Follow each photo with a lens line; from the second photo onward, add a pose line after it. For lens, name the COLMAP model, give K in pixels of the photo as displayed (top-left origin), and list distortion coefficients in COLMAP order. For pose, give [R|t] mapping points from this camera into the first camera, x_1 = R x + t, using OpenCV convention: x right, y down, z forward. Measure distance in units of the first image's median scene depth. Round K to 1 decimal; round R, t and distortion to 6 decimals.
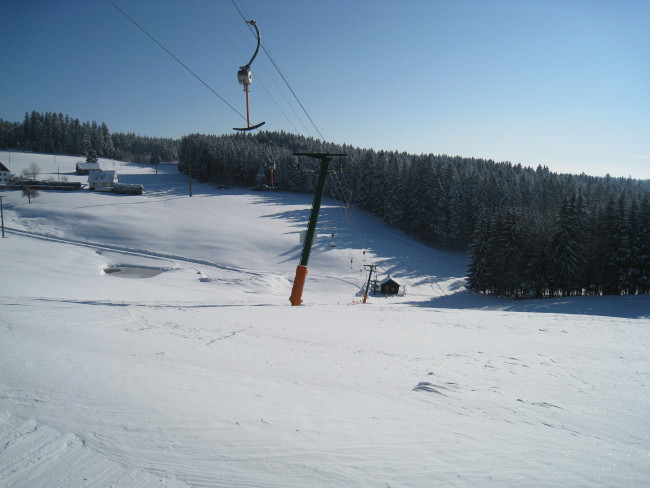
lens RADIAL K [[566.6, 0, 326.7], [0, 566.6, 243.7], [0, 0, 1]] dist [-0.090925, 0.013693]
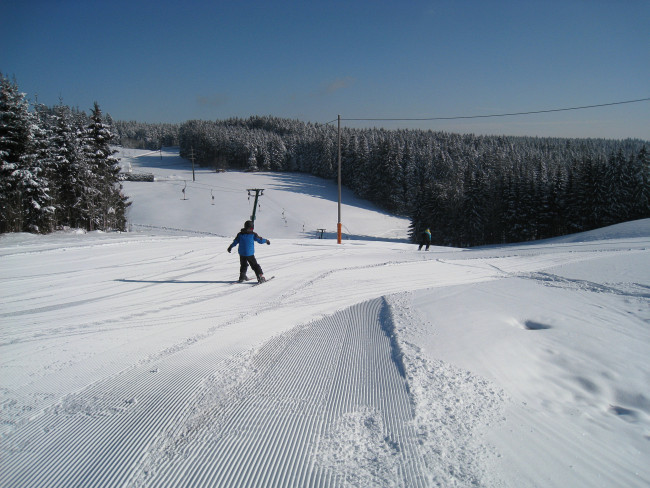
lens RADIAL K [[566.6, 0, 324.4], [0, 566.6, 244.0], [0, 0, 1]] dist [-0.090925, 0.013693]
pose [[0.999110, -0.041934, -0.004590, 0.040856], [0.042120, 0.997681, 0.053472, -0.000602], [0.002337, -0.053618, 0.998559, -0.235733]]
